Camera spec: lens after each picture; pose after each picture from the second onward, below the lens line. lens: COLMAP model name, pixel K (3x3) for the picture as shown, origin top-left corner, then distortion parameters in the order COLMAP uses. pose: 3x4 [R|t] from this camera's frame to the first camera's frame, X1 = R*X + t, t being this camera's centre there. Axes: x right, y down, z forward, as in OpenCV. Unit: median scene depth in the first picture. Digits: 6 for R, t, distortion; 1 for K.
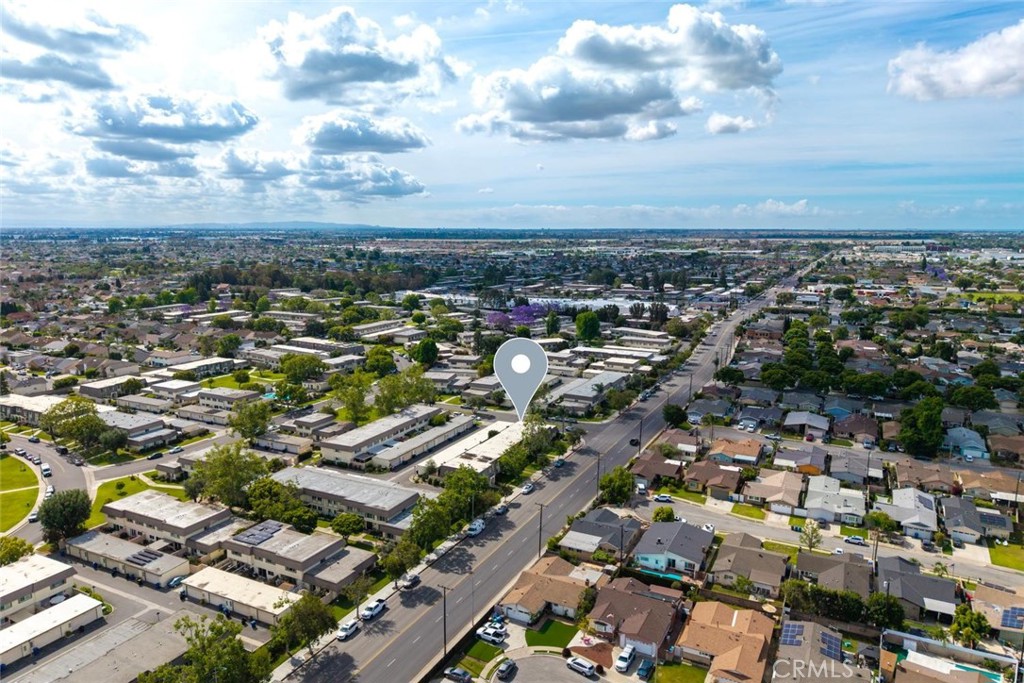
lens RADIAL K [[688.6, 0, 511.8], [0, 688.6, 336.2], [0, 0, 1]] dist [0.026905, -0.024984]
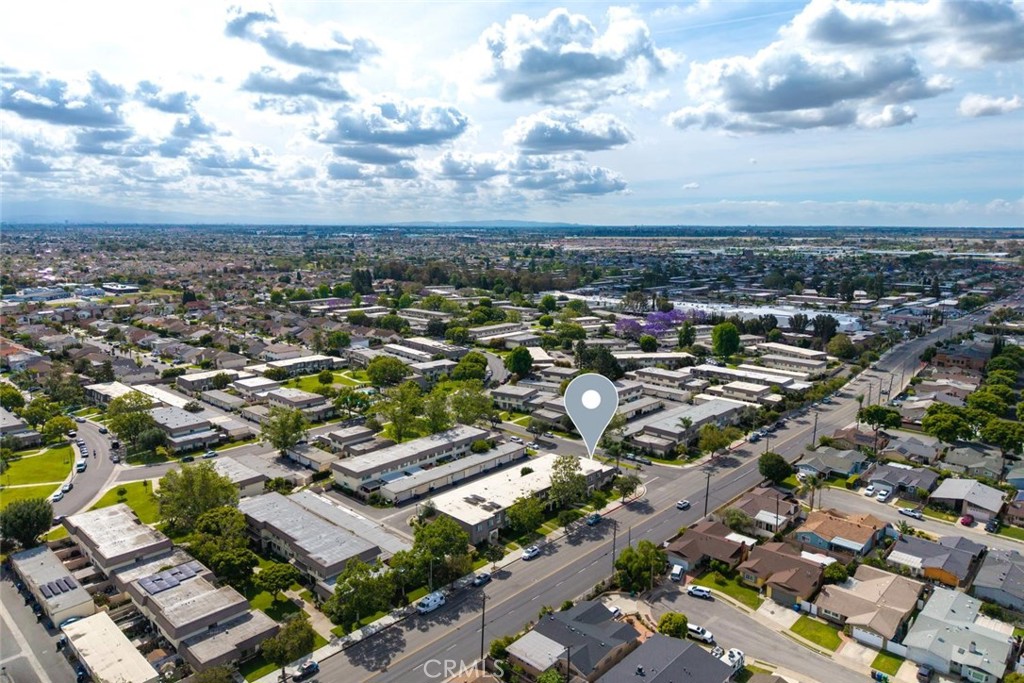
lens RADIAL K [[688.6, 0, 514.4], [0, 688.6, 348.9], [0, 0, 1]] dist [0.026905, -0.024984]
pose [[0.959796, 0.051542, -0.275926, 0.143957], [-0.045741, 0.998577, 0.027419, -0.022392], [0.276947, -0.013696, 0.960788, 0.160124]]
